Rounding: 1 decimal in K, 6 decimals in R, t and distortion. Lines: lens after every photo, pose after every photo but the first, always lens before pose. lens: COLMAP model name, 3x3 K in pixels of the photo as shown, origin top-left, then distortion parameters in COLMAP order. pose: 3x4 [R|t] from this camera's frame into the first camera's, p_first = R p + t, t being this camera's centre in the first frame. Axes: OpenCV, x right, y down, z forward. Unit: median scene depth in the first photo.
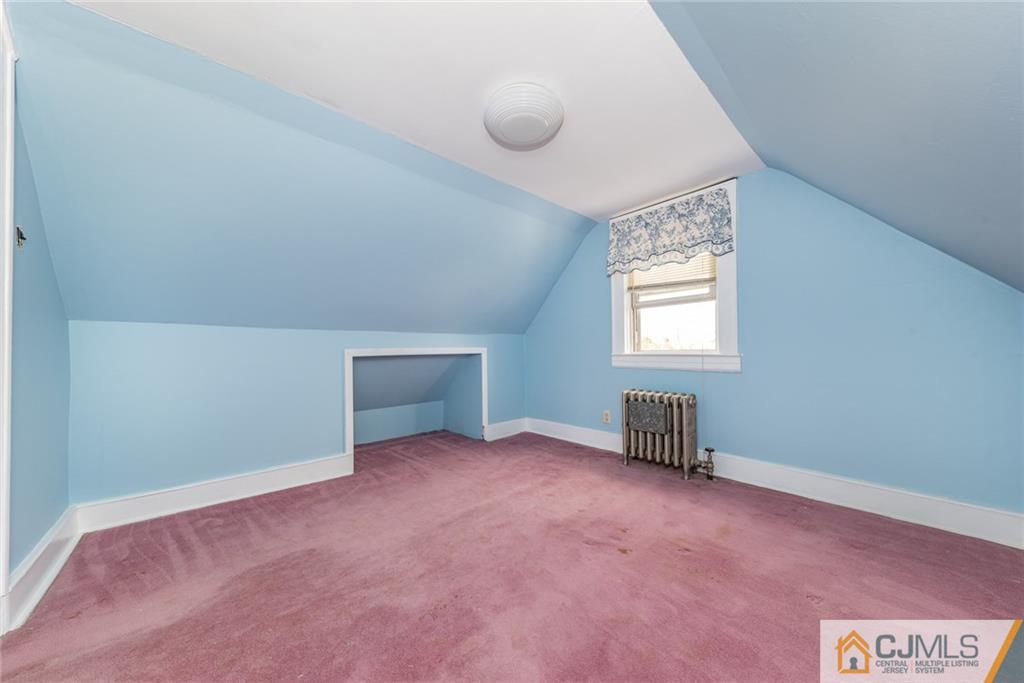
lens RADIAL K [[354.9, 0, 520.5], [0, 354.9, 346.9], [0, 0, 1]] dist [0.007038, -0.002209]
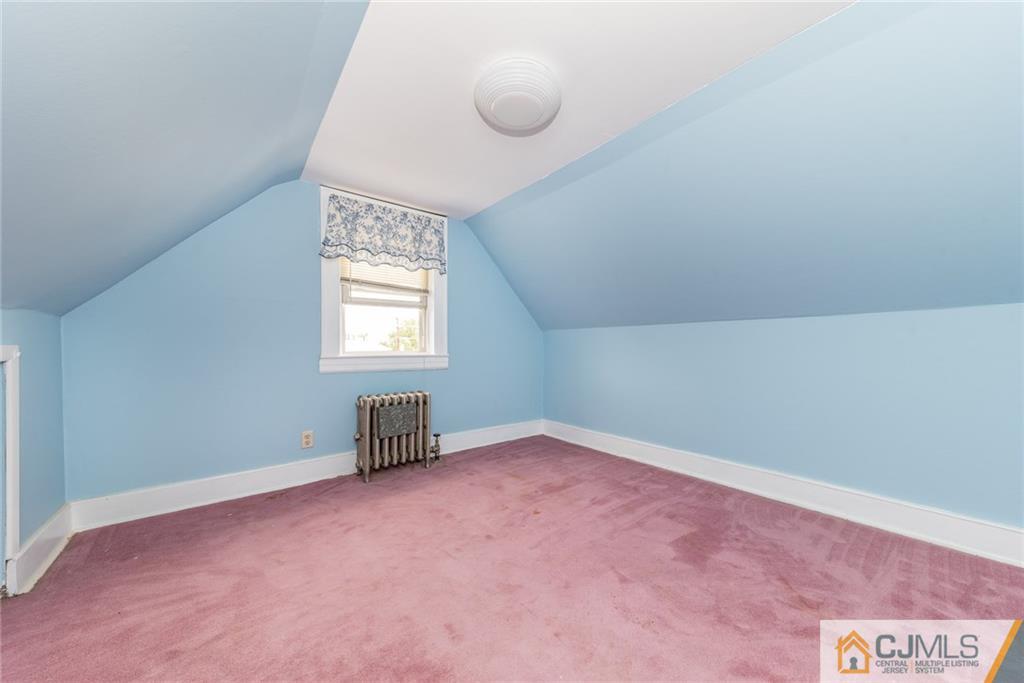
lens RADIAL K [[354.9, 0, 519.7], [0, 354.9, 344.9], [0, 0, 1]] dist [0.007038, -0.002209]
pose [[0.059266, 0.013913, 0.998145, -0.586712], [-0.010220, 0.999859, -0.013330, 0.000254], [-0.998190, -0.009411, 0.059400, 0.596947]]
